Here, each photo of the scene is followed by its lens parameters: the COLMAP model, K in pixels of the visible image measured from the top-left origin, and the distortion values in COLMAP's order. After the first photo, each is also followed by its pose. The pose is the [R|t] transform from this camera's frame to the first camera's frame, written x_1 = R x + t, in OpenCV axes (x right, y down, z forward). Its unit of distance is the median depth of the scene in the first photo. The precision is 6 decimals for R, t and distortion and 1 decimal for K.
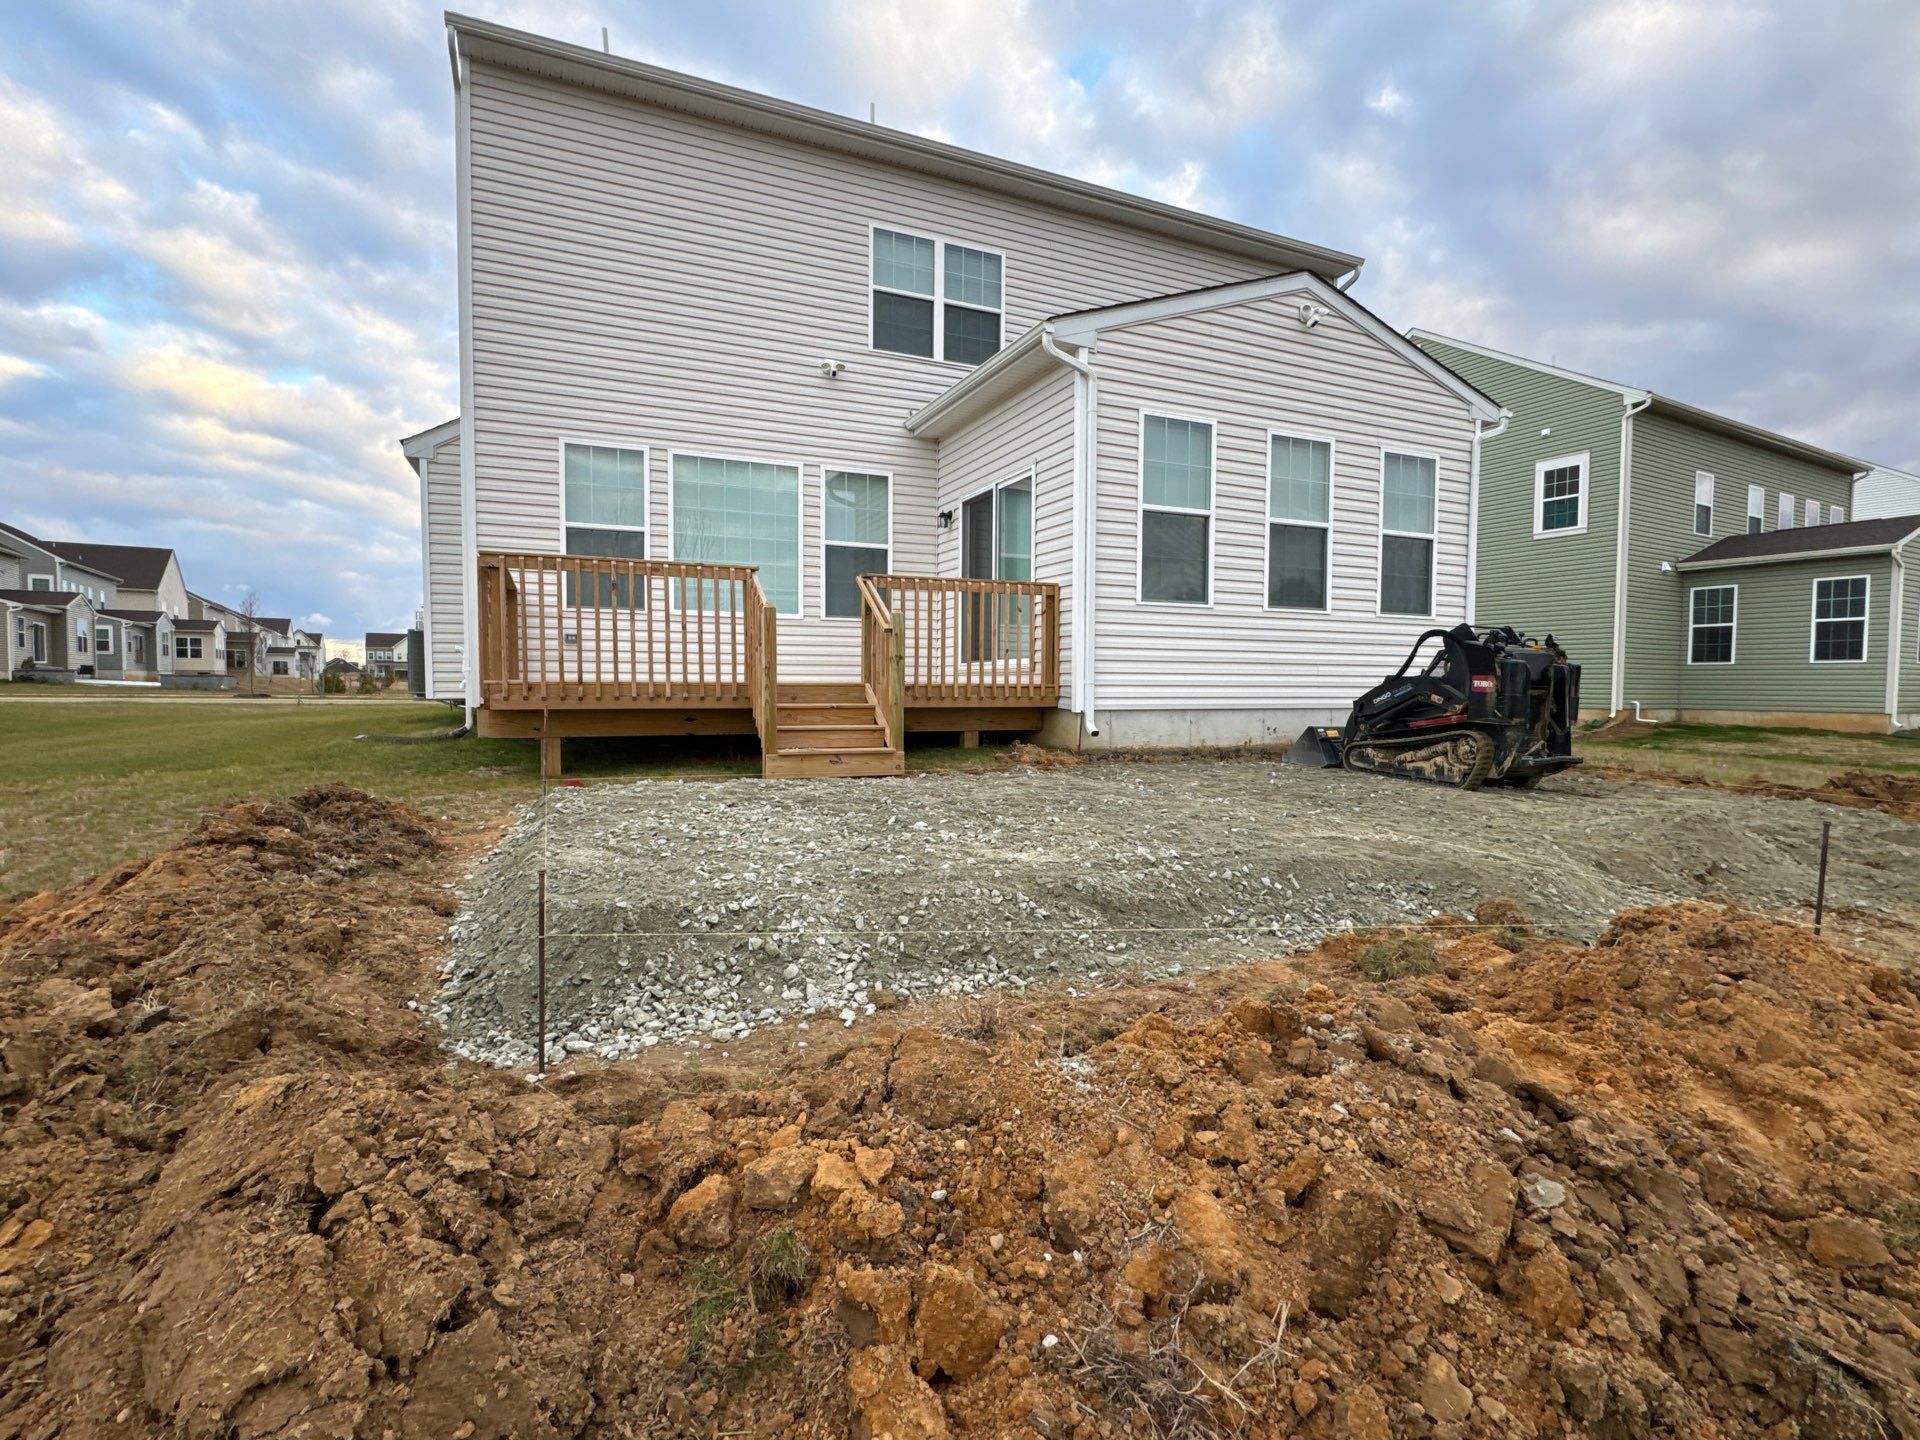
lens RADIAL K [[903.4, 0, 964.1], [0, 903.4, 718.0], [0, 0, 1]] dist [-0.002150, 0.001197]
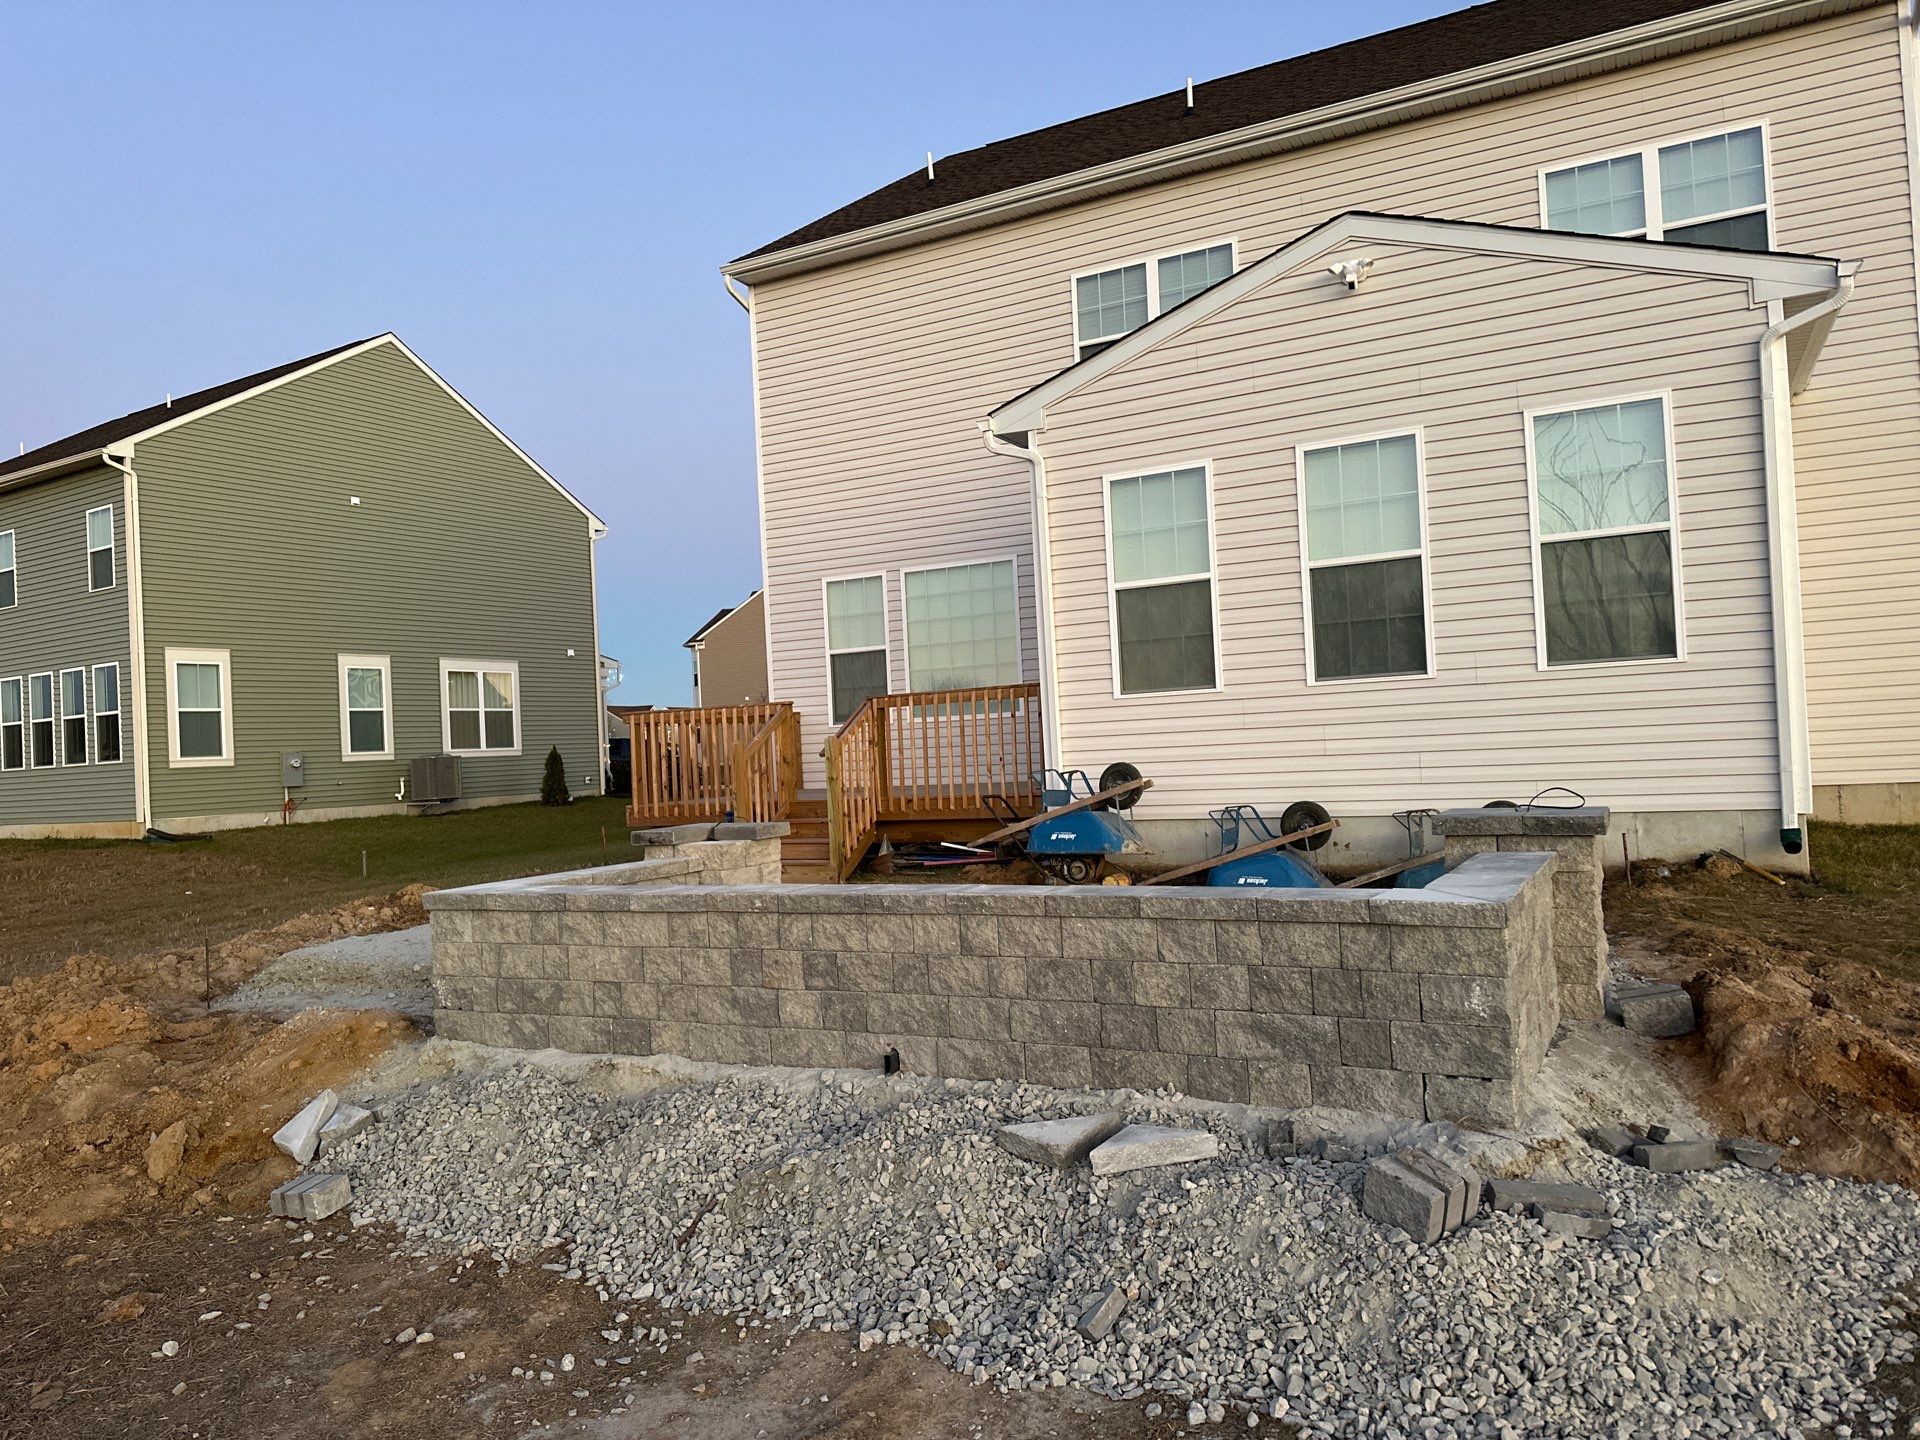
lens RADIAL K [[1338.1, 0, 953.6], [0, 1338.1, 725.3], [0, 0, 1]] dist [0.120603, -0.156358]
pose [[0.616931, -0.050379, -0.785403, 0.989552], [0.023940, 0.998689, -0.045255, -0.041827], [0.786653, 0.009117, 0.617328, 0.079074]]
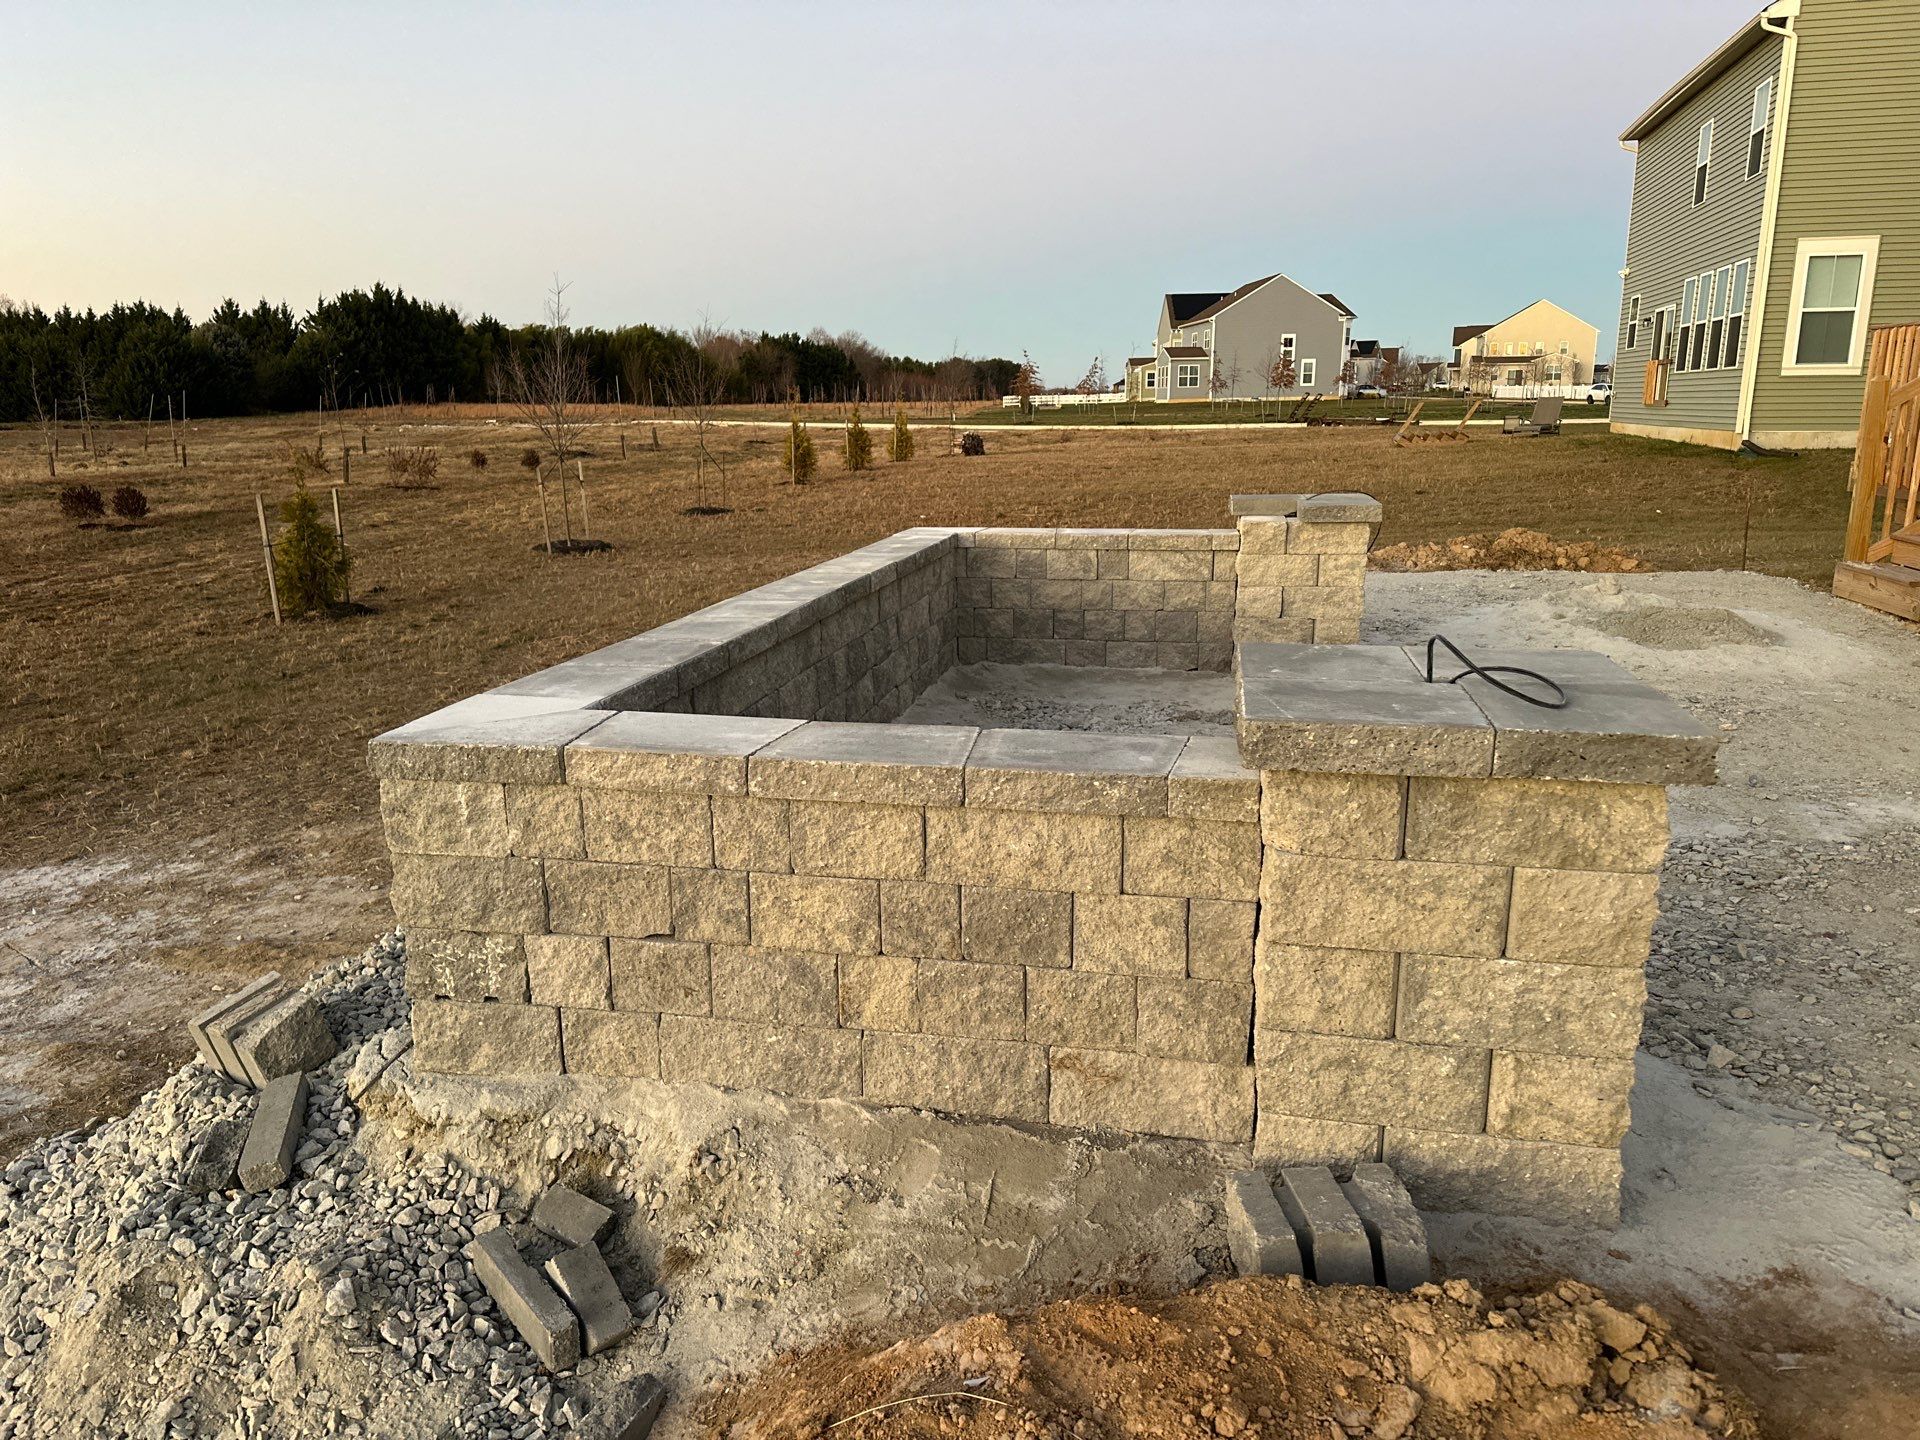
lens RADIAL K [[1331.8, 0, 952.9], [0, 1331.8, 750.4], [0, 0, 1]] dist [0.113027, -0.145932]
pose [[-0.571404, 0.202703, -0.795241, 0.900966], [-0.027471, 0.963749, 0.265394, -0.073366], [0.820209, 0.173493, -0.545121, 0.739091]]
